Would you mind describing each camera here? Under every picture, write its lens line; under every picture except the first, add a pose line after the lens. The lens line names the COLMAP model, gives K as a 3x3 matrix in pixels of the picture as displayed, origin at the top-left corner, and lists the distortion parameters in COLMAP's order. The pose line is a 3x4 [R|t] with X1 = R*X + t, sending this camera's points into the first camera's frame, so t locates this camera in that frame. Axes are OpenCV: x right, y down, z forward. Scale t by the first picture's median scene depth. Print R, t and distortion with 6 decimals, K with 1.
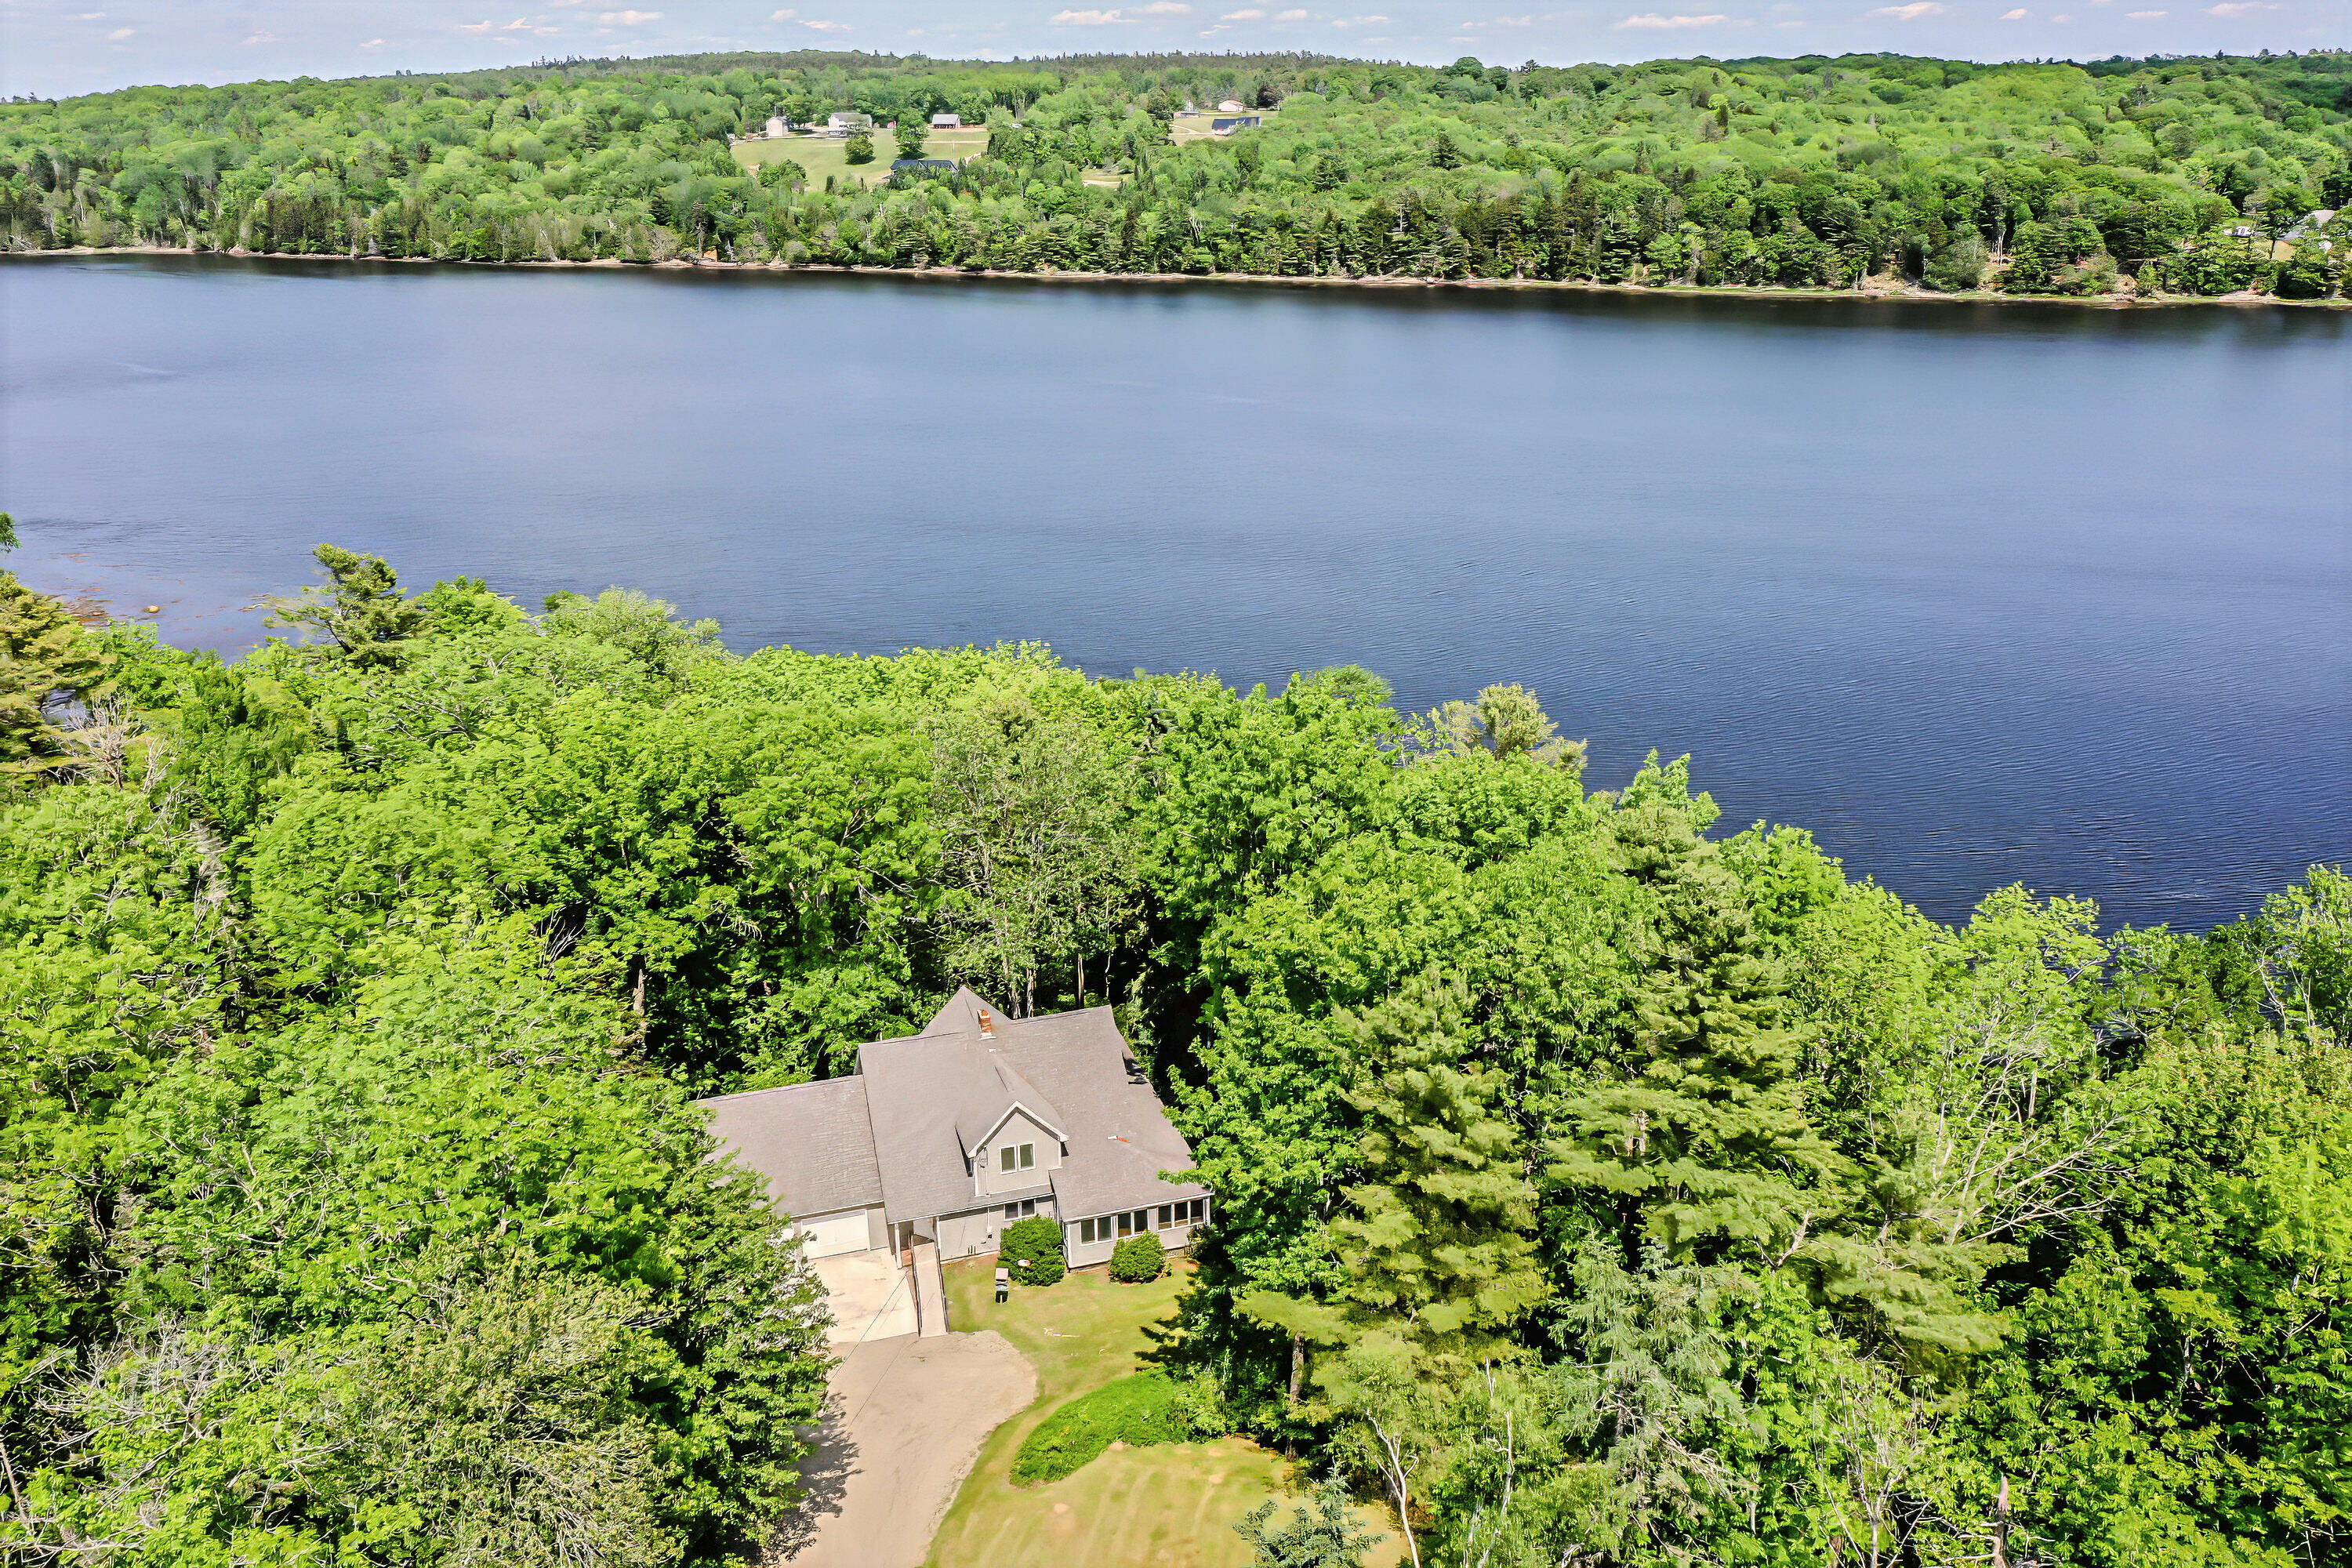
lens RADIAL K [[1851.7, 0, 1182.7], [0, 1851.7, 775.7], [0, 0, 1]] dist [-0.000252, 0.003226]
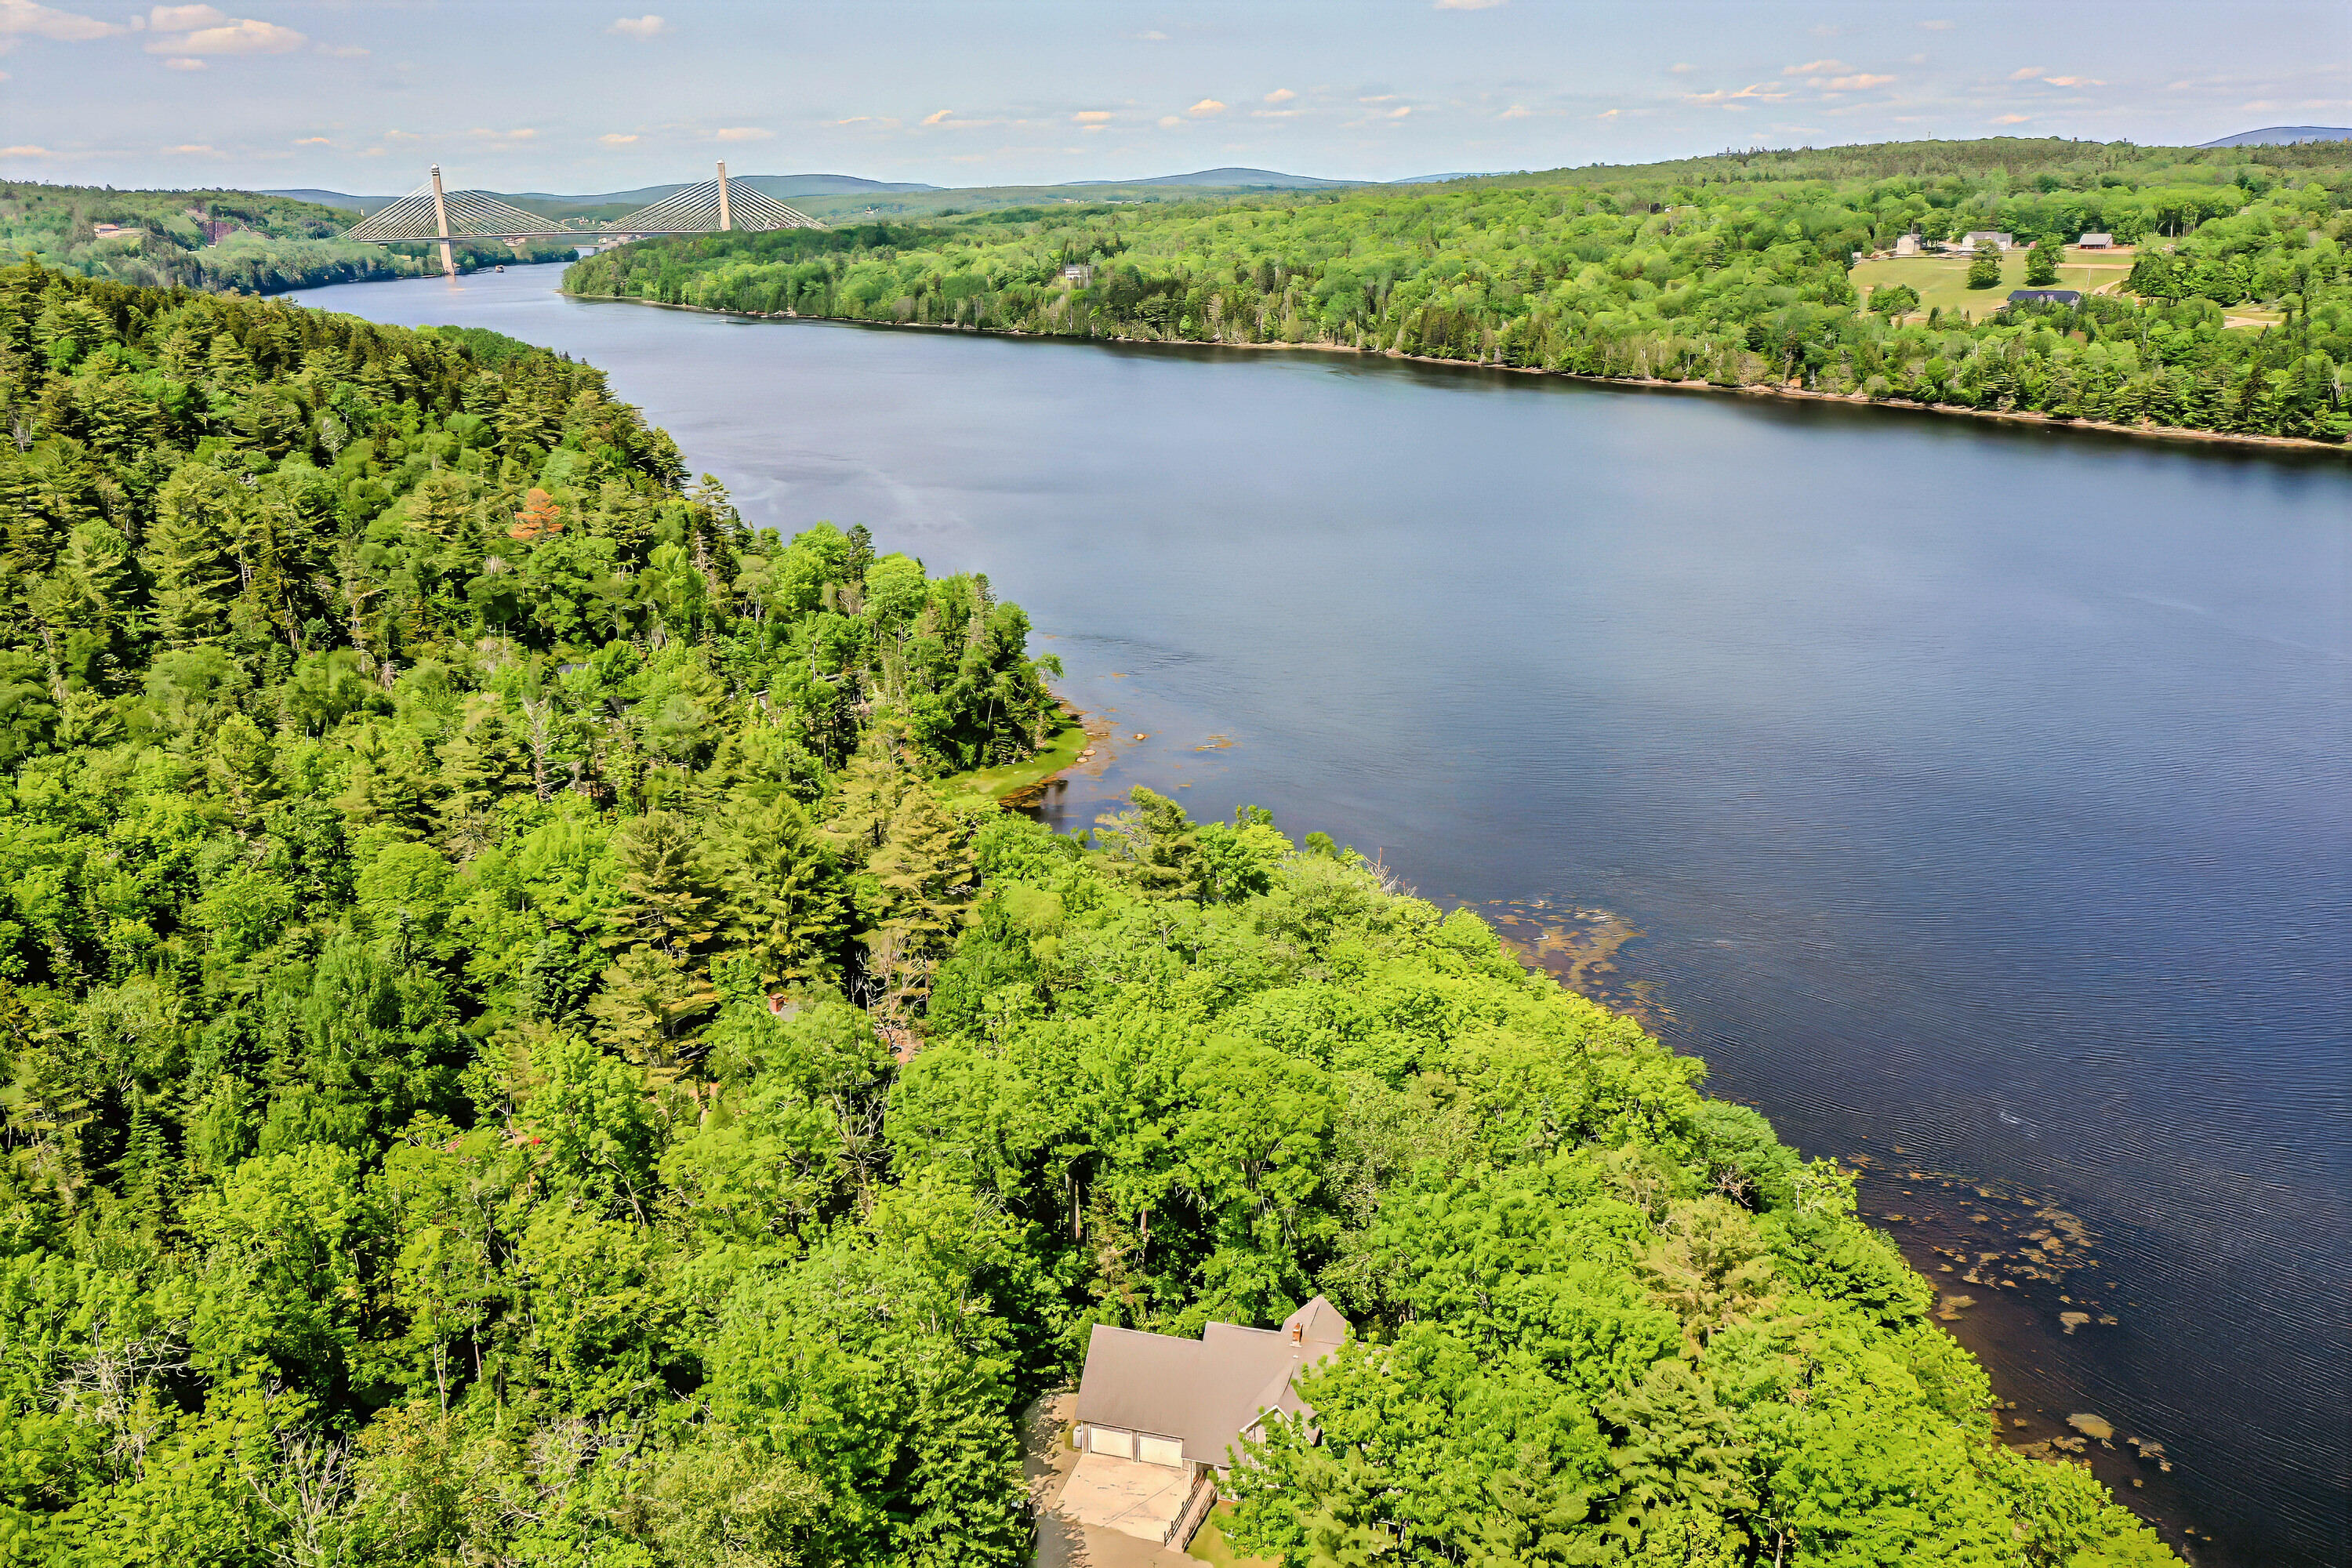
lens RADIAL K [[1851.7, 0, 1184.9], [0, 1851.7, 783.9], [0, 0, 1]] dist [-0.000252, 0.003226]
pose [[0.825886, 0.169790, -0.537664, 0.447022], [-0.183488, 0.982610, 0.028451, -0.262168], [0.533145, 0.075158, 0.842679, -0.186495]]
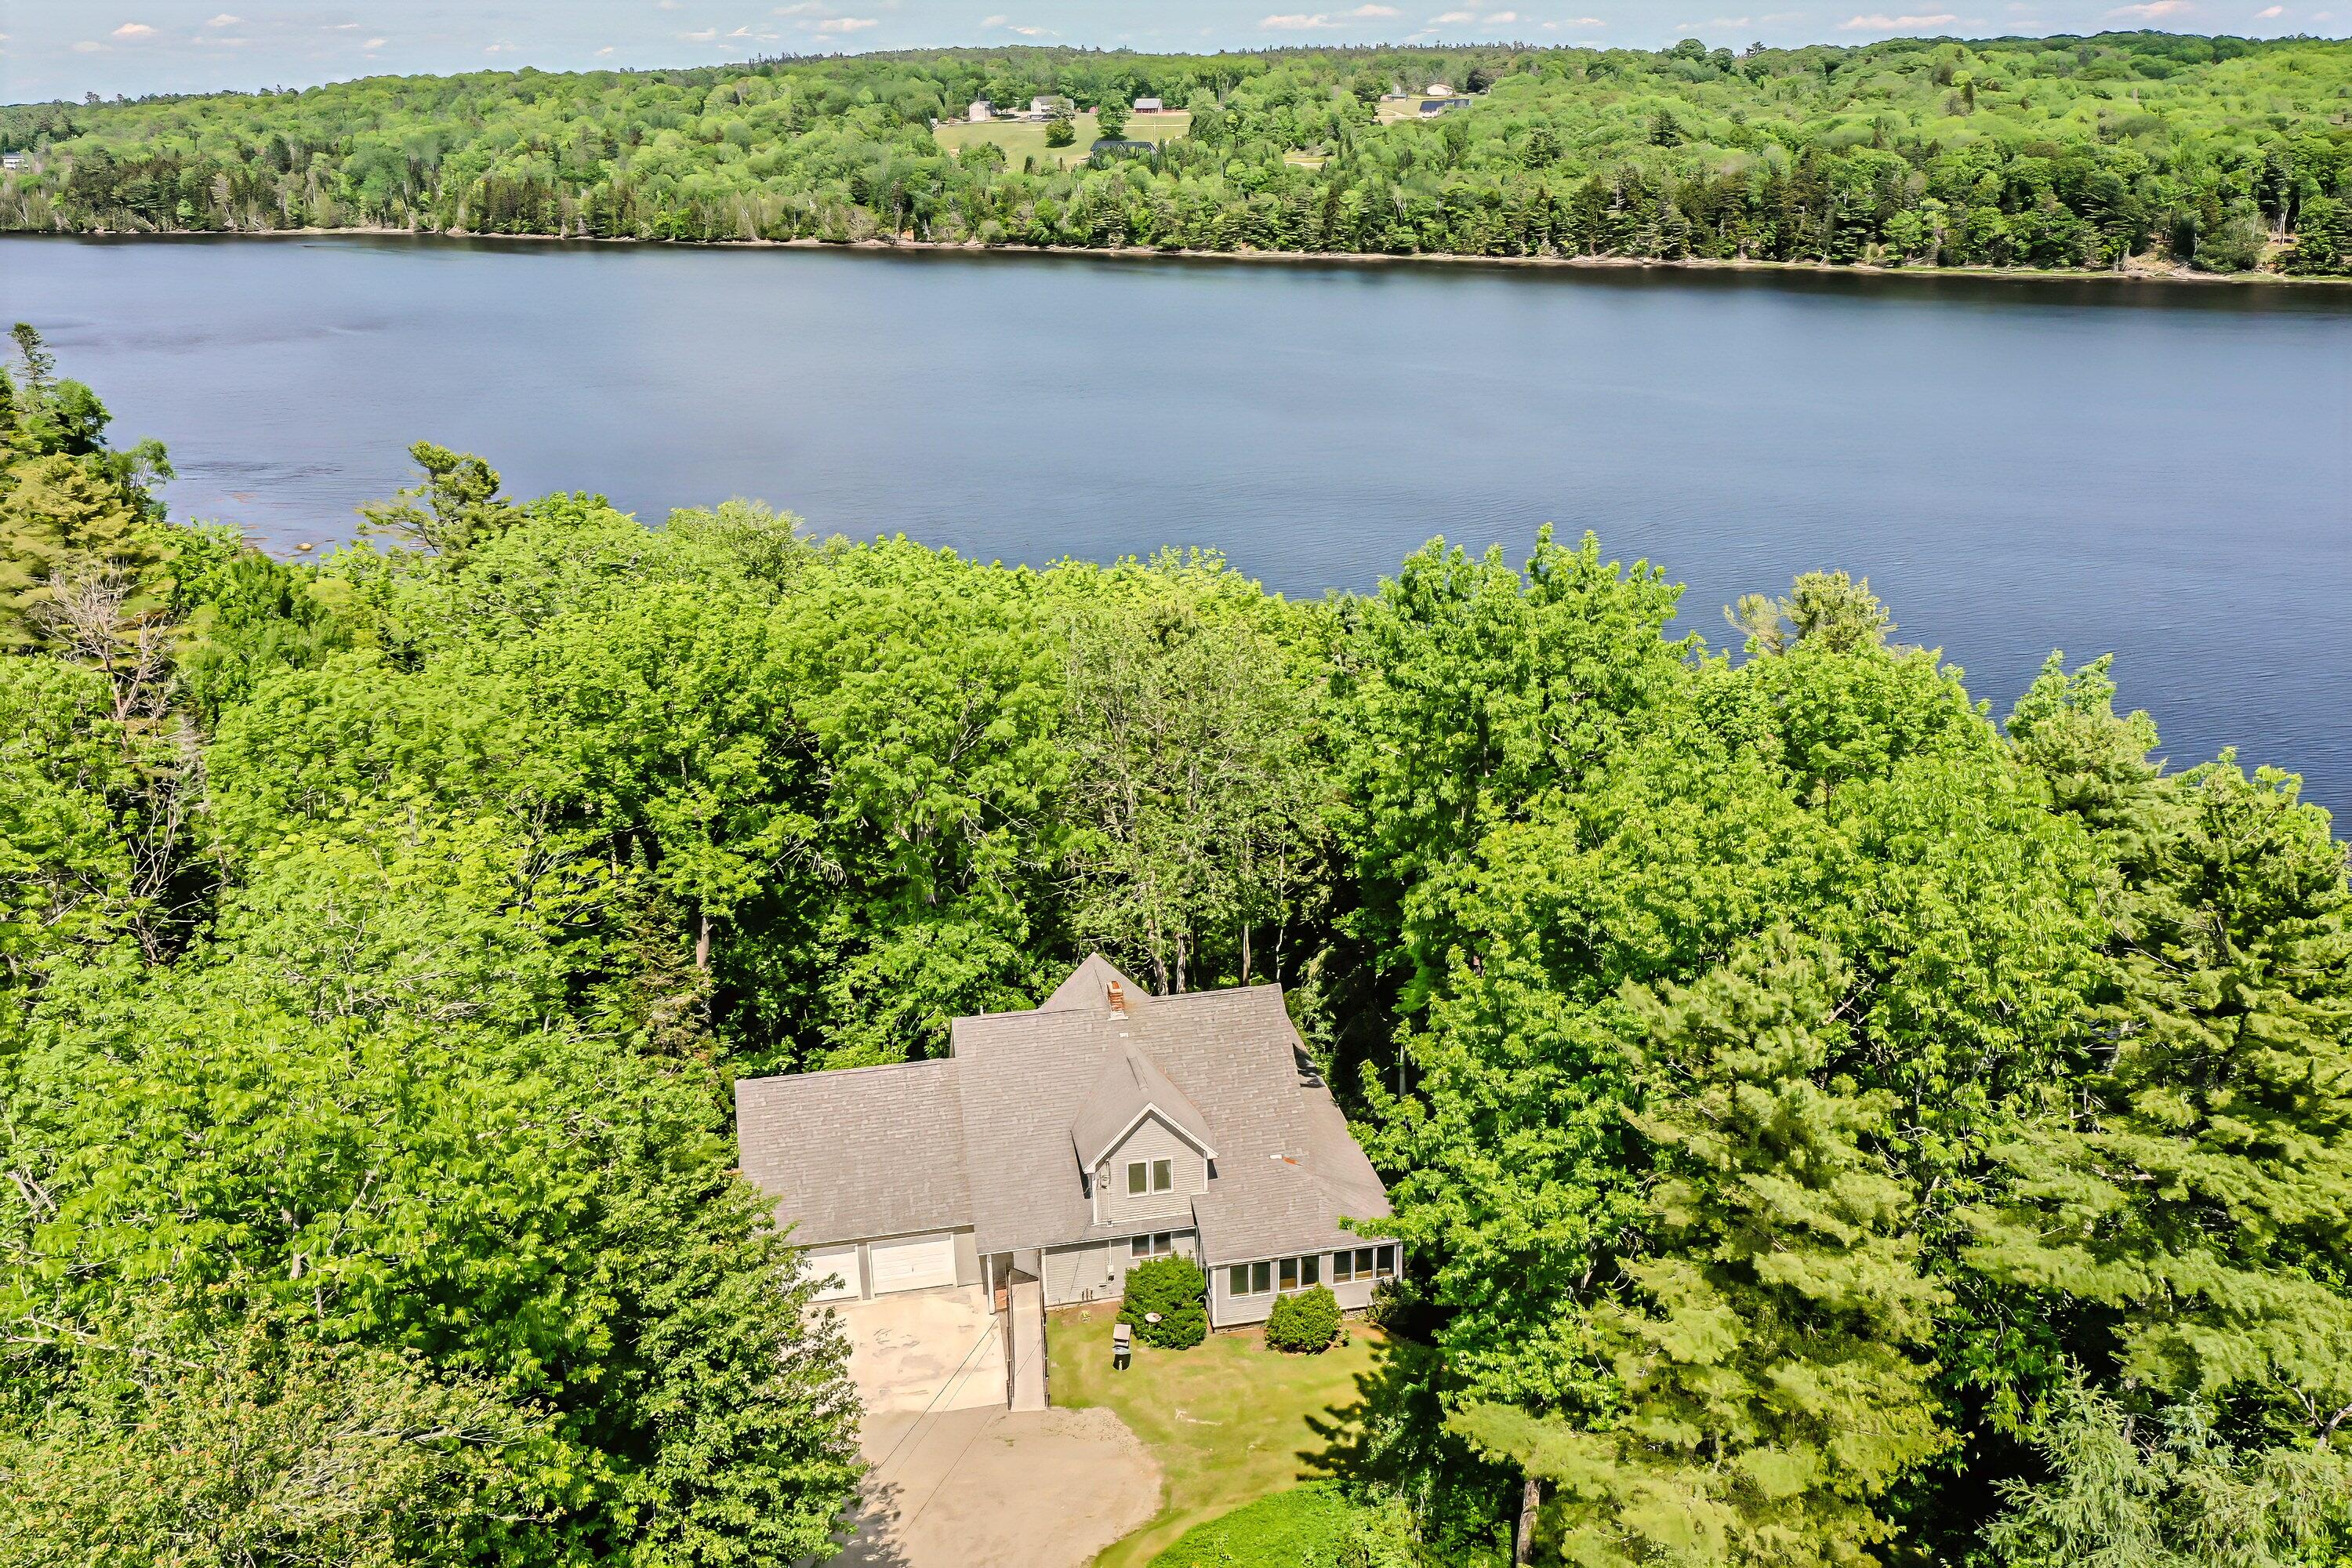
lens RADIAL K [[1851.7, 0, 1181.3], [0, 1851.7, 775.8], [0, 0, 1]] dist [-0.000252, 0.003226]
pose [[0.994517, 0.033291, -0.099138, -0.006107], [-0.033510, 0.999438, -0.000541, 0.037901], [0.099065, 0.003860, 0.995074, 0.221298]]
